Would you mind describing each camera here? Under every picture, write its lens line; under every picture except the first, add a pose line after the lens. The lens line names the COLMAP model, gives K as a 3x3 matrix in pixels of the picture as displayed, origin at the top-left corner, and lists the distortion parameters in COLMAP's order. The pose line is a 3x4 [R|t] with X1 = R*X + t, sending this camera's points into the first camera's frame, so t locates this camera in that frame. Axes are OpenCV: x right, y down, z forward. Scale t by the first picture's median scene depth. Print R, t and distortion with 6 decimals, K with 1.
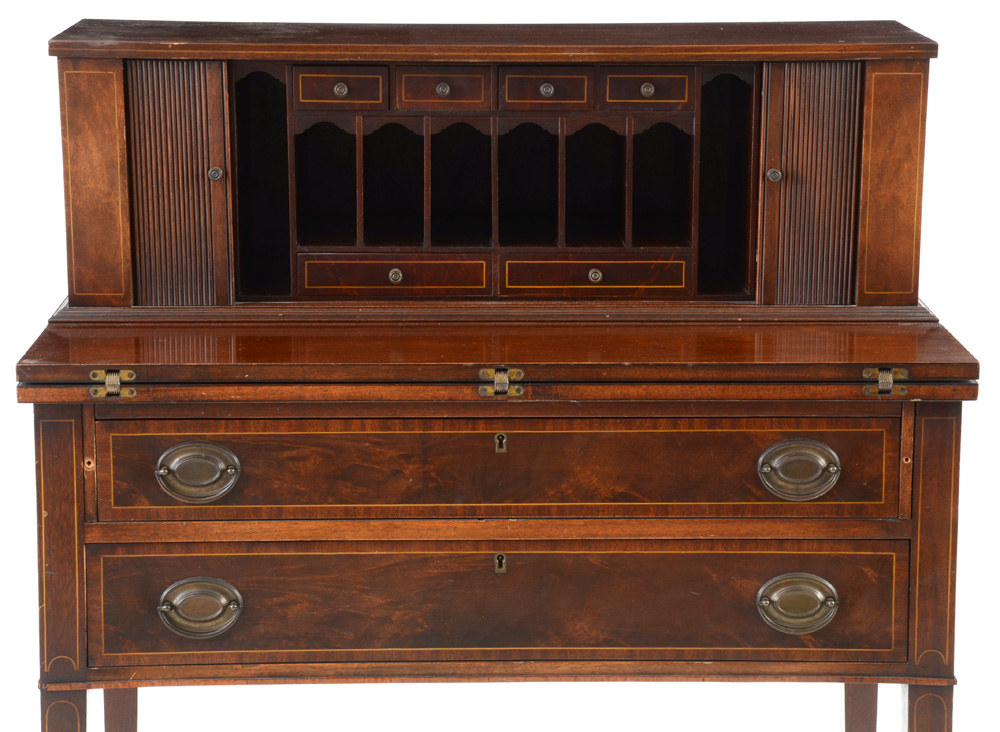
lens RADIAL K [[2688.4, 0, 510.8], [0, 2688.4, 366.0], [0, 0, 1]] dist [0.558395, 0.000000]
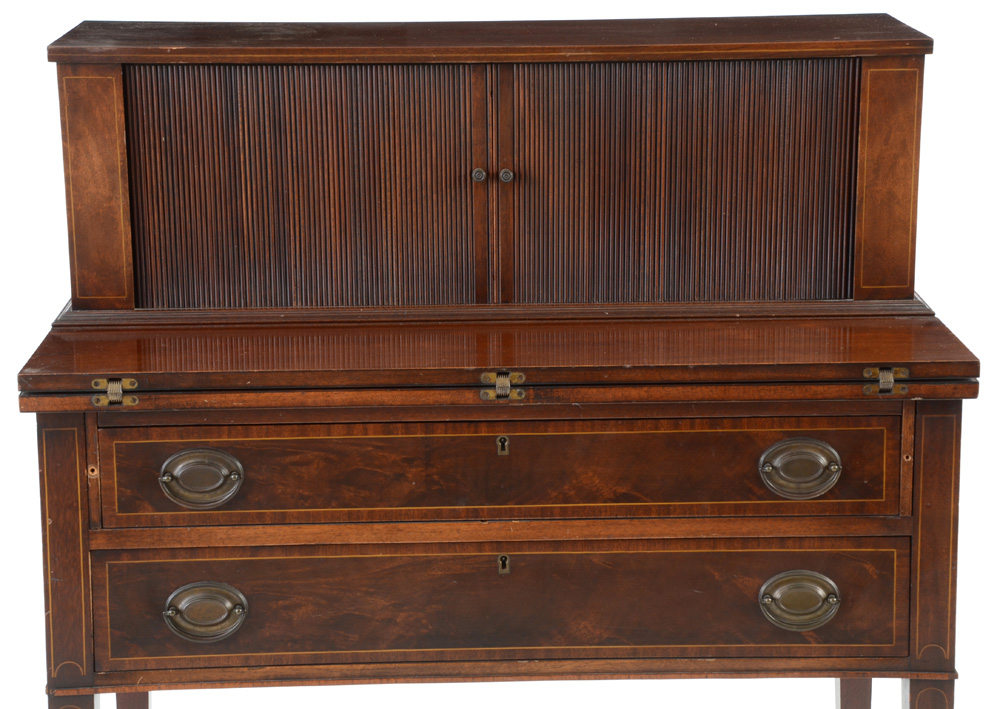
lens RADIAL K [[2434.8, 0, 508.1], [0, 2434.8, 354.3], [0, 0, 1]] dist [0.476817, 0.000000]
pose [[0.999937, -0.010829, 0.002903, -0.003959], [0.010754, 0.999639, 0.024611, -0.027152], [-0.003169, -0.024578, 0.999693, 0.090119]]
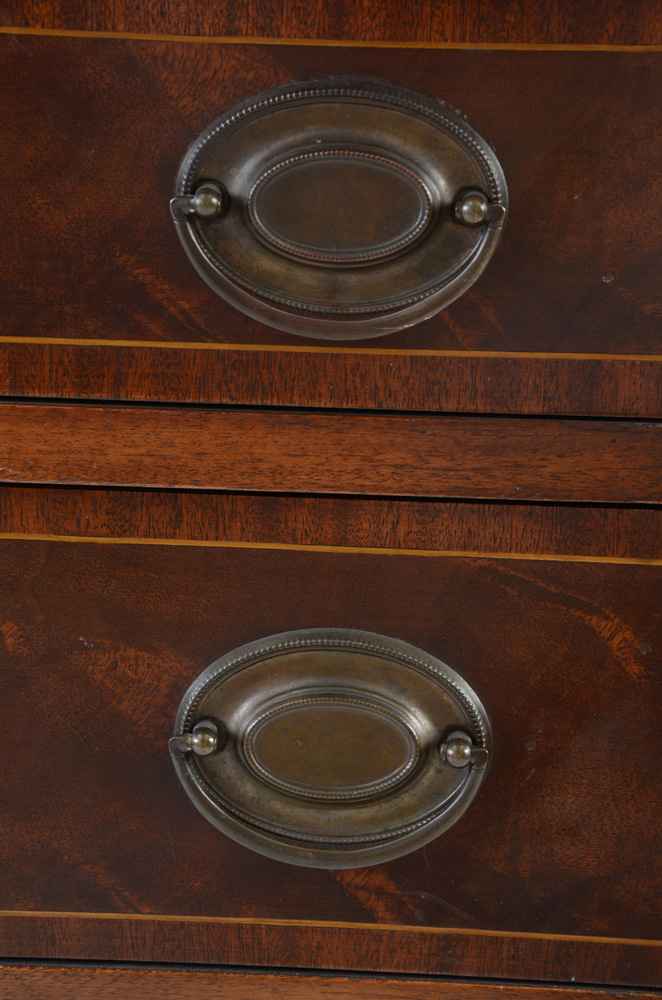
lens RADIAL K [[2960.5, 0, 335.3], [0, 2960.5, 502.5], [0, 0, 1]] dist [0.595777, 0.000000]
pose [[0.996119, 0.039237, -0.078784, 0.126135], [-0.036891, 0.998838, 0.031016, 0.055373], [0.079909, -0.027990, 0.996409, 0.718117]]
